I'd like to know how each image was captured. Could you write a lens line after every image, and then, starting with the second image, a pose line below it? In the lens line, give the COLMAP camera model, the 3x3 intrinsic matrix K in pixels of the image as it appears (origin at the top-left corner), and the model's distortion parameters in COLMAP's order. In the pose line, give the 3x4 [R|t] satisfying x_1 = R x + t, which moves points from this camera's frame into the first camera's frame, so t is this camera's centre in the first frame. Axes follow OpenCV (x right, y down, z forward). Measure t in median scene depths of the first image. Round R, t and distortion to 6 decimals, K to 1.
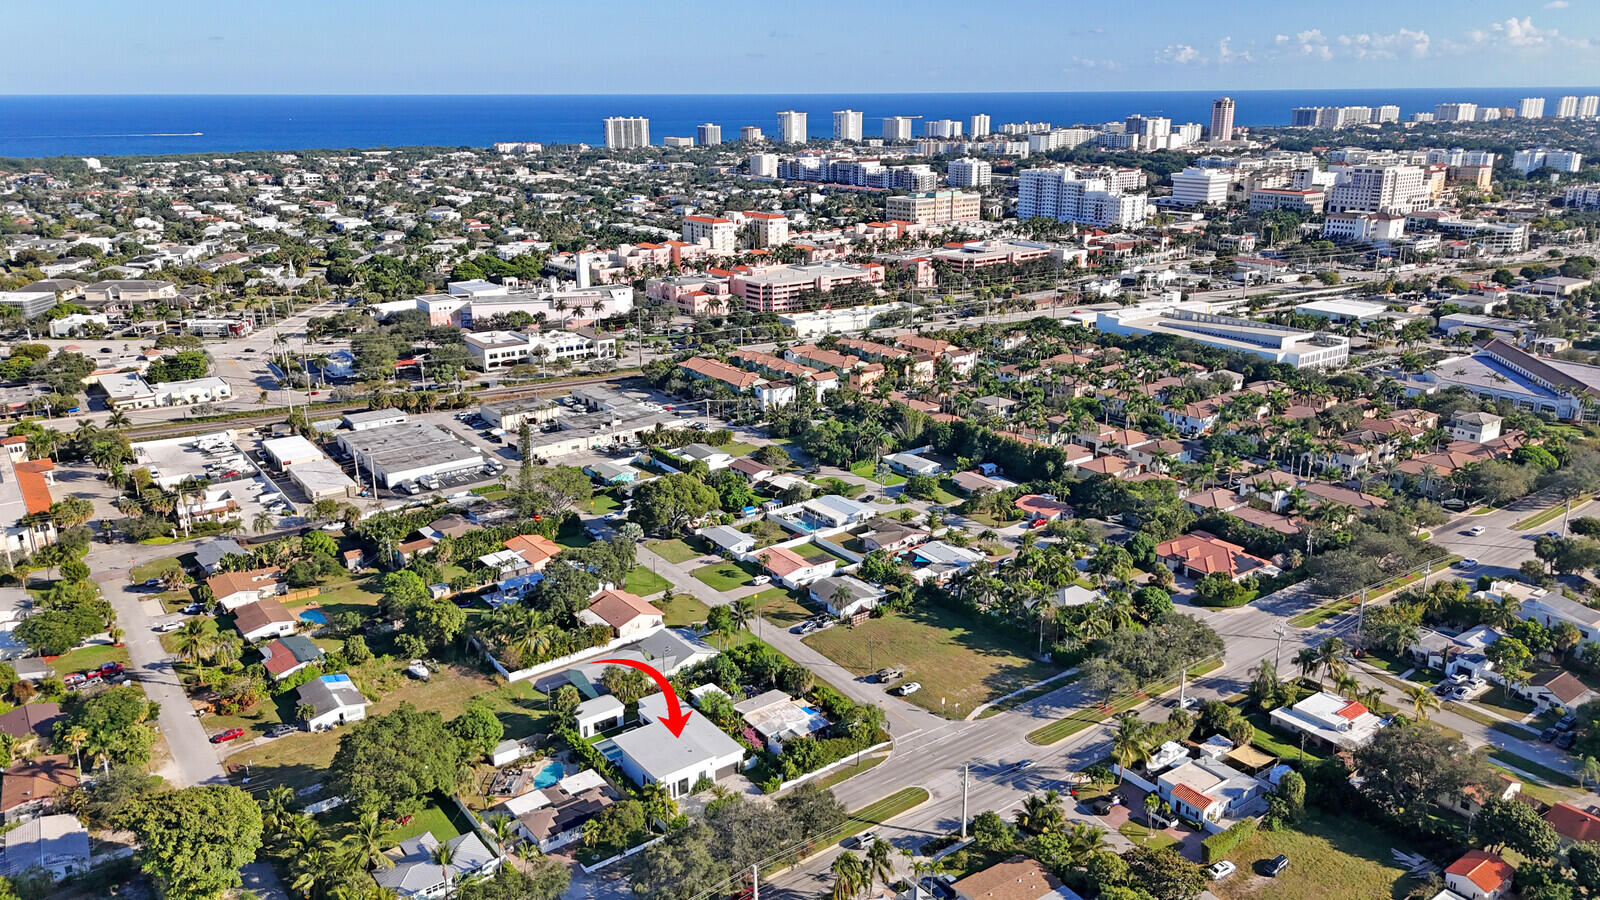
lens RADIAL K [[1158.9, 0, 800.0], [0, 1158.9, 450.0], [0, 0, 1]] dist [0.117207, -0.154981]
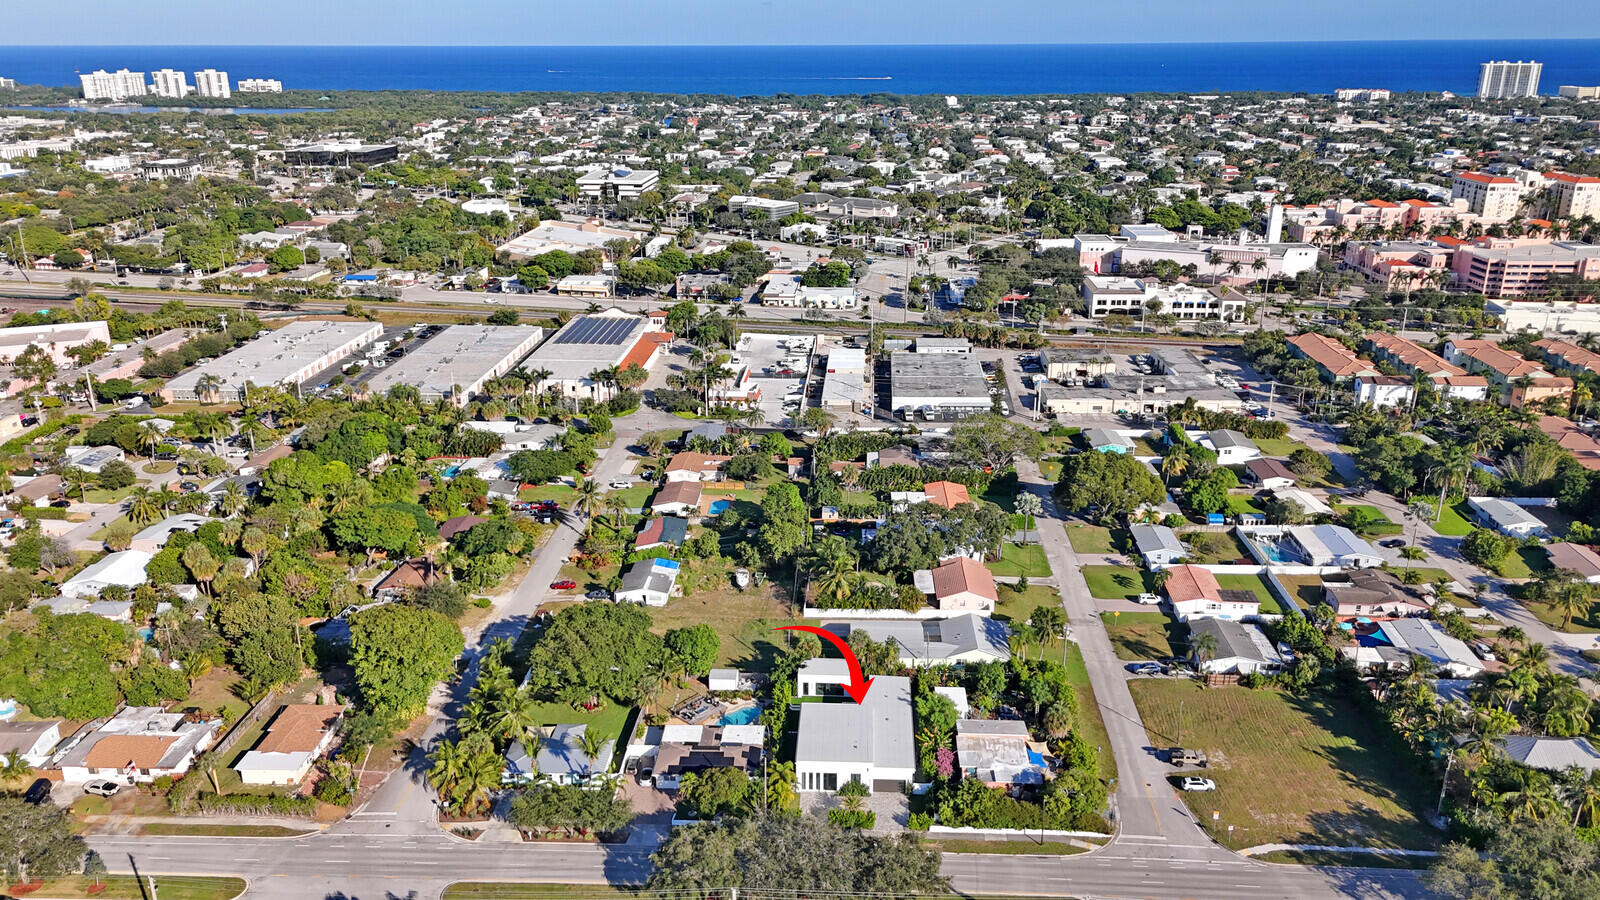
lens RADIAL K [[1158.9, 0, 800.0], [0, 1158.9, 450.0], [0, 0, 1]] dist [0.117207, -0.154981]
pose [[0.778079, 0.211293, -0.591565, 0.189109], [-0.186333, 0.976980, 0.103873, -0.023733], [0.599894, 0.029407, 0.799539, 0.146990]]
